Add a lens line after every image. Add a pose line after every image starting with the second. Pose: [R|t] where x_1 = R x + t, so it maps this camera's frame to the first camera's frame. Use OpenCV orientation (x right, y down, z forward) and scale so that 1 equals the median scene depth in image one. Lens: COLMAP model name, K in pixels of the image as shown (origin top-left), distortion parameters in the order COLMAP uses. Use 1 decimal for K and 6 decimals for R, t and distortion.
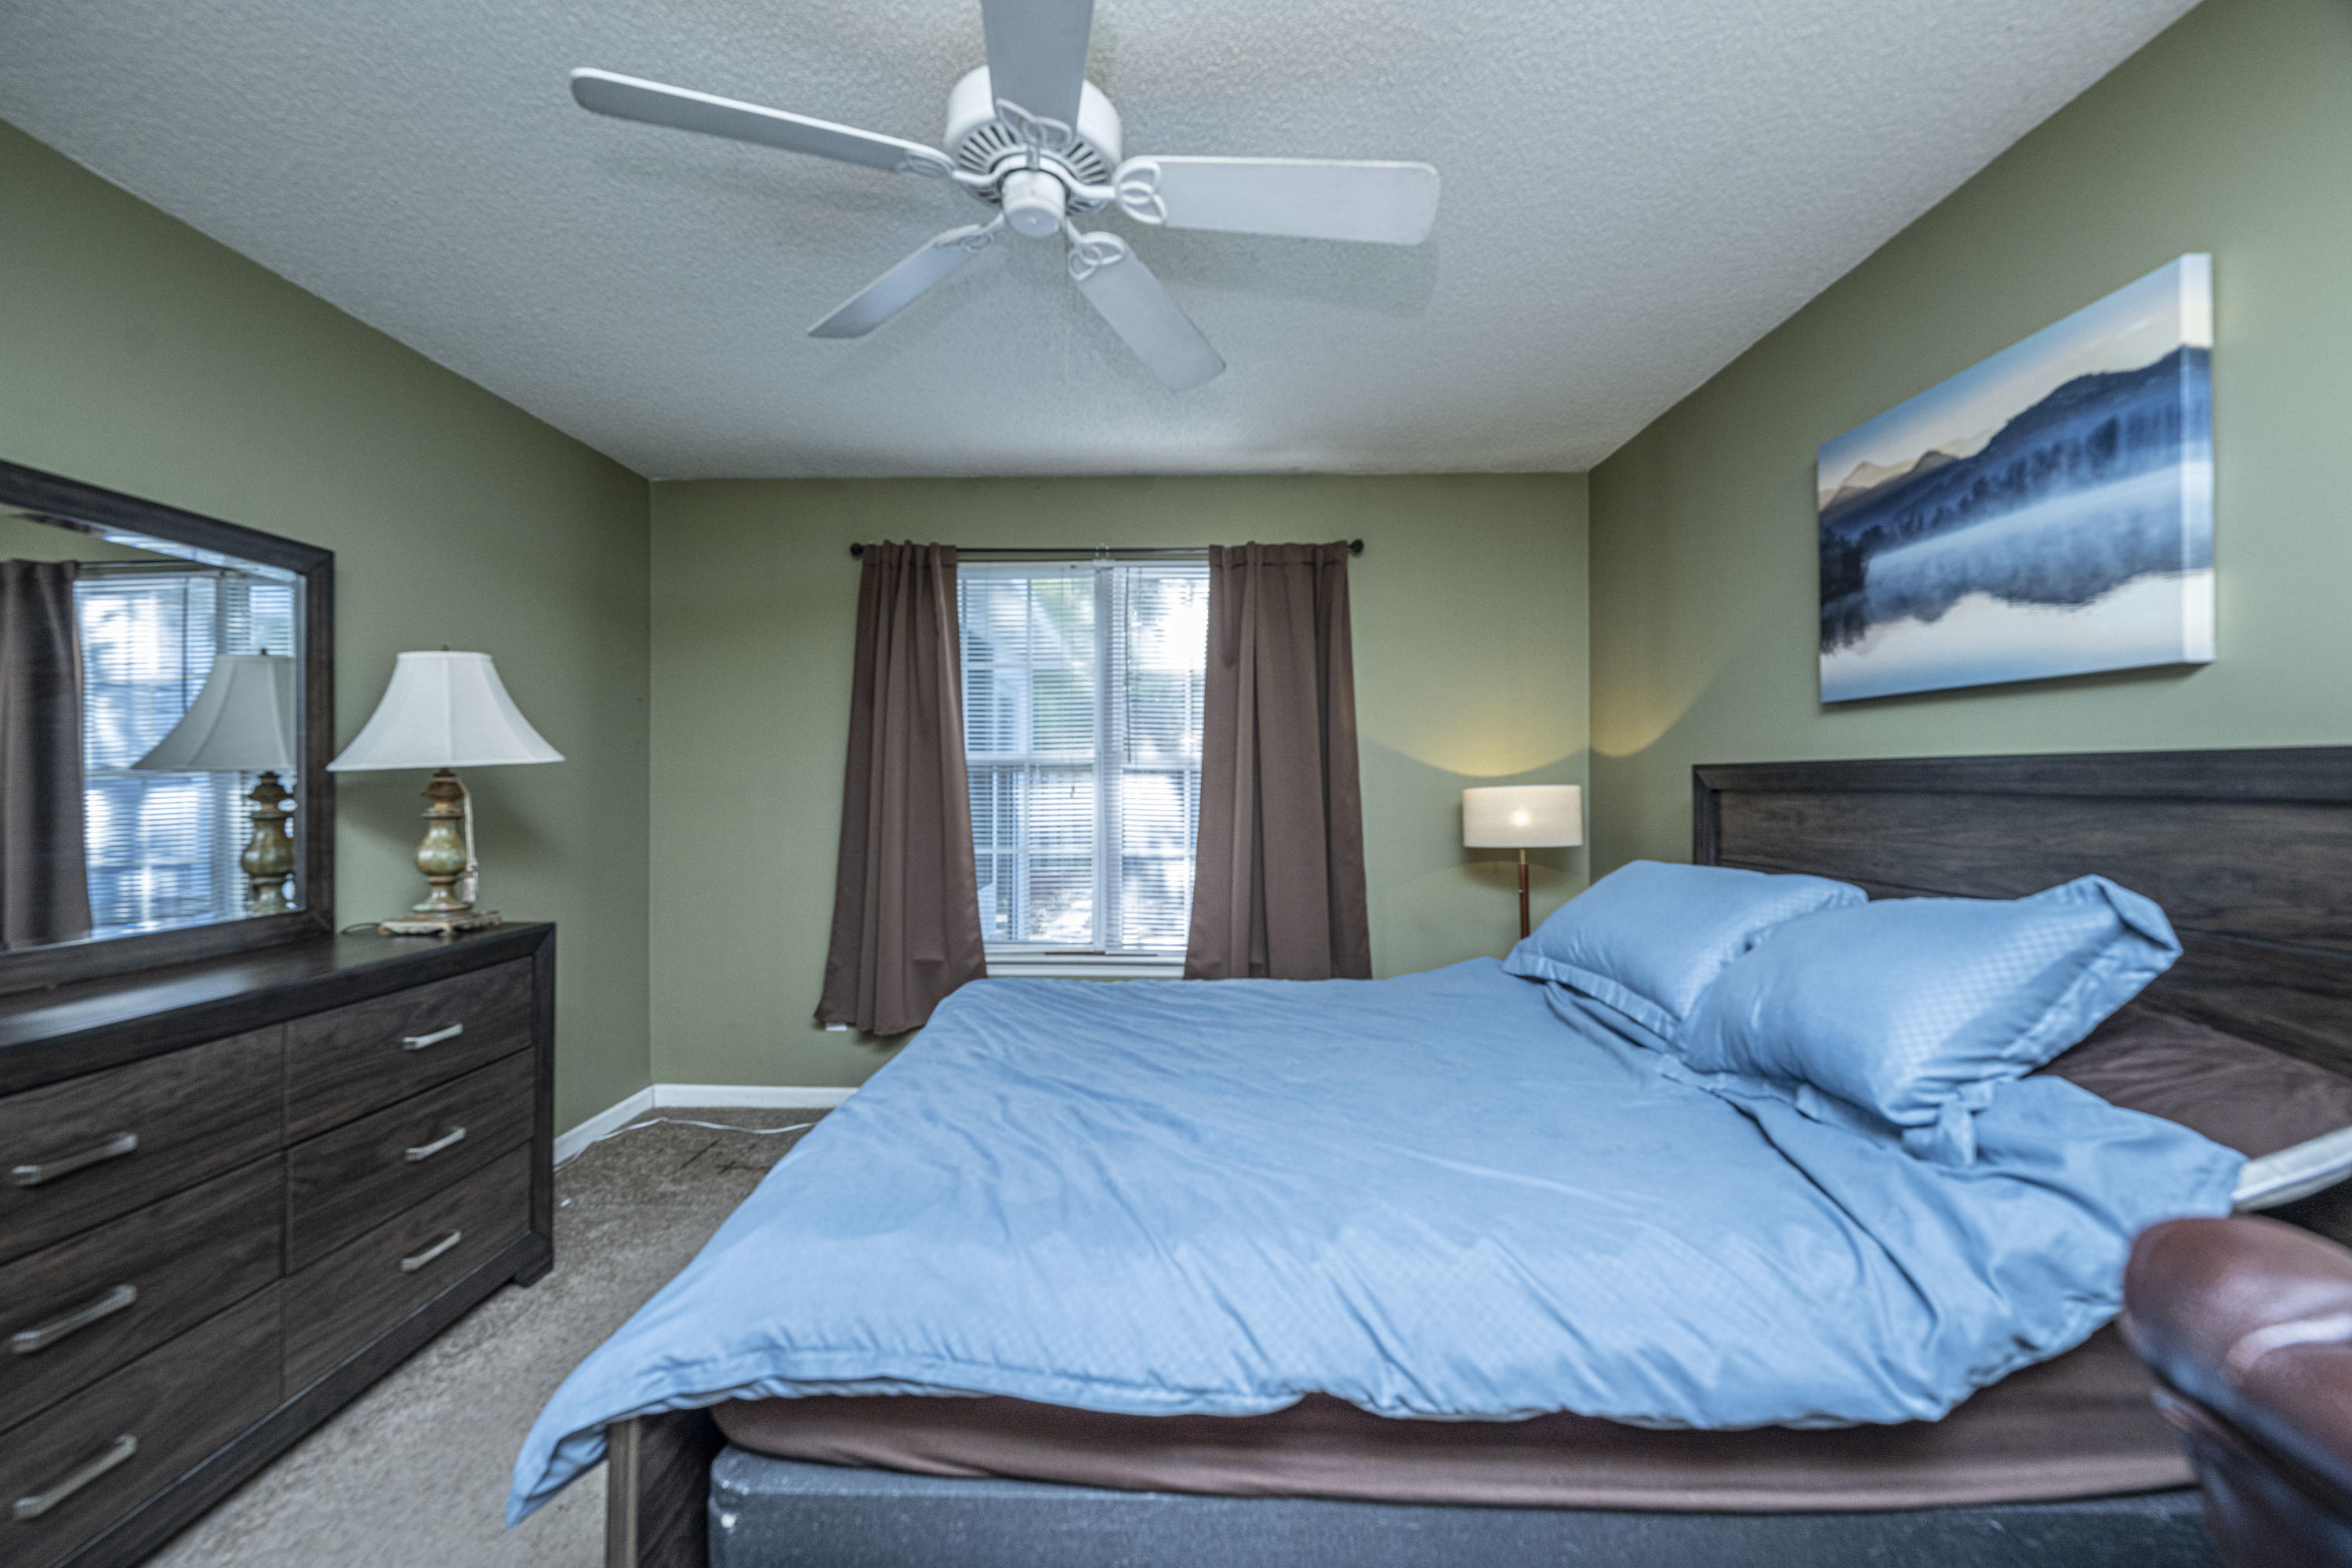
lens RADIAL K [[951.5, 0, 1172.5], [0, 951.5, 769.1], [0, 0, 1]] dist [-0.001546, 0.000508]
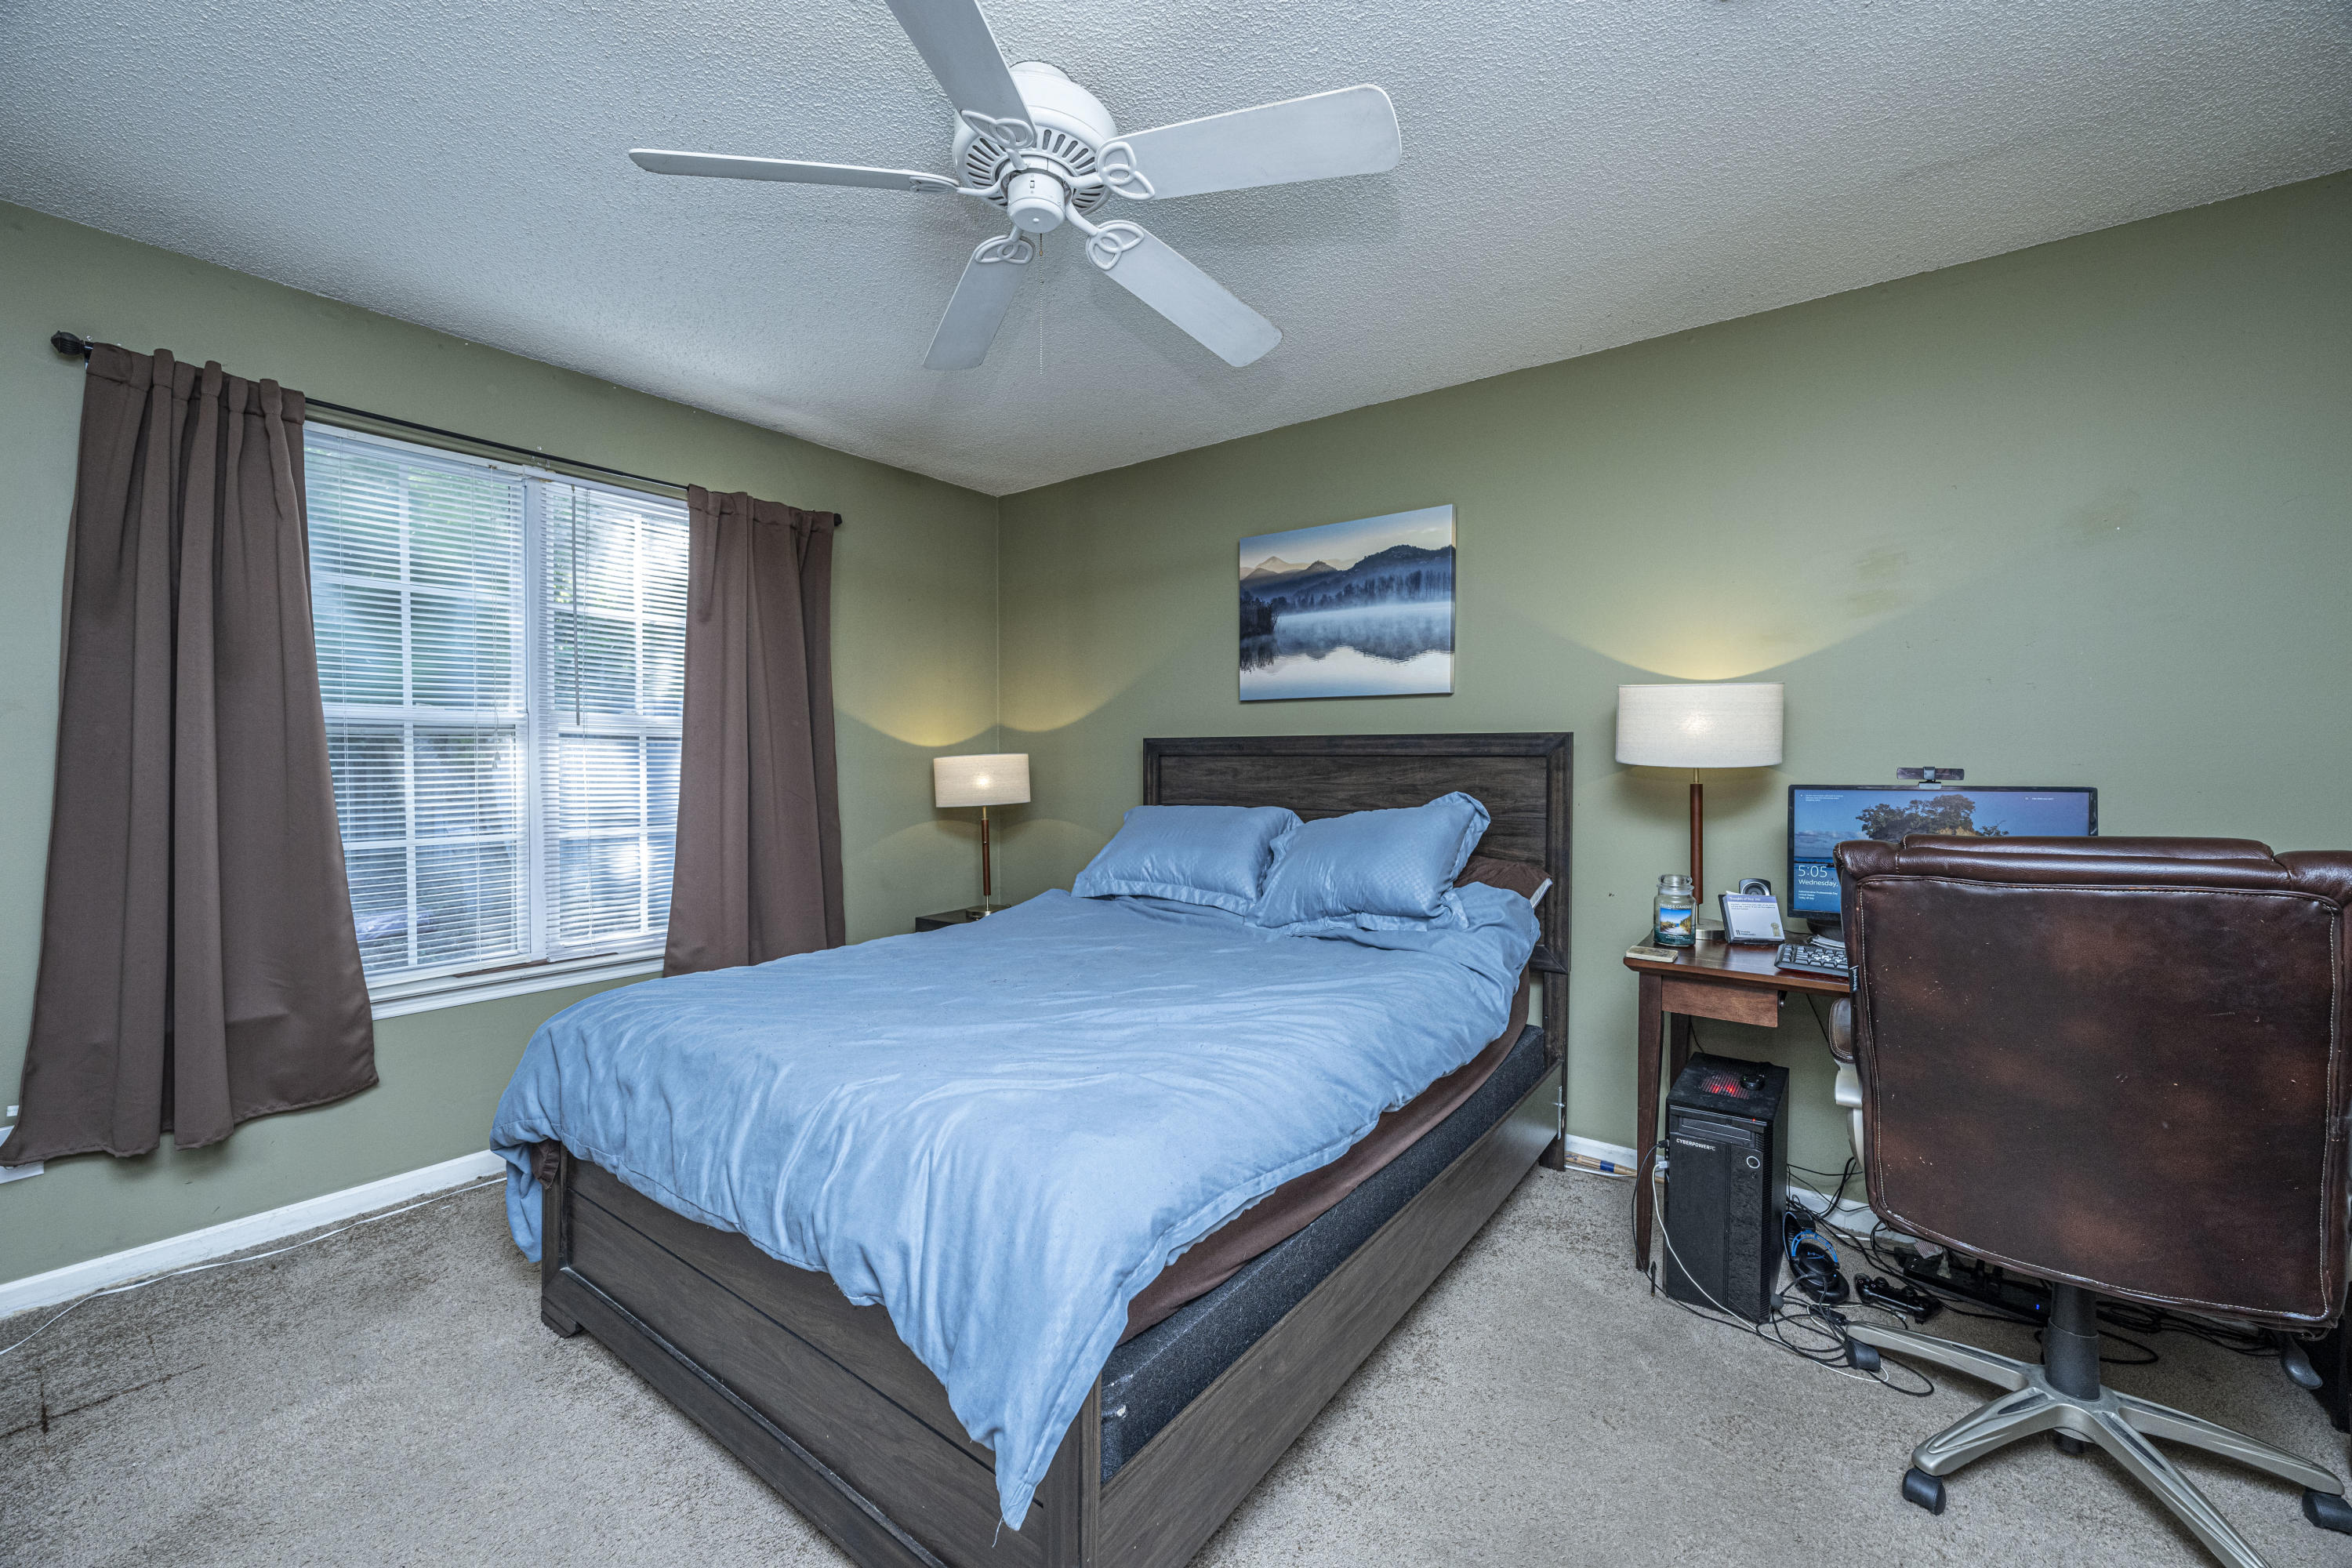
lens RADIAL K [[951.5, 0, 1172.5], [0, 951.5, 769.1], [0, 0, 1]] dist [-0.001546, 0.000508]
pose [[0.571196, -0.009267, 0.820761, -0.716983], [-0.010108, 0.999781, 0.018322, 0.017879], [-0.820751, -0.018762, 0.570977, 0.185477]]
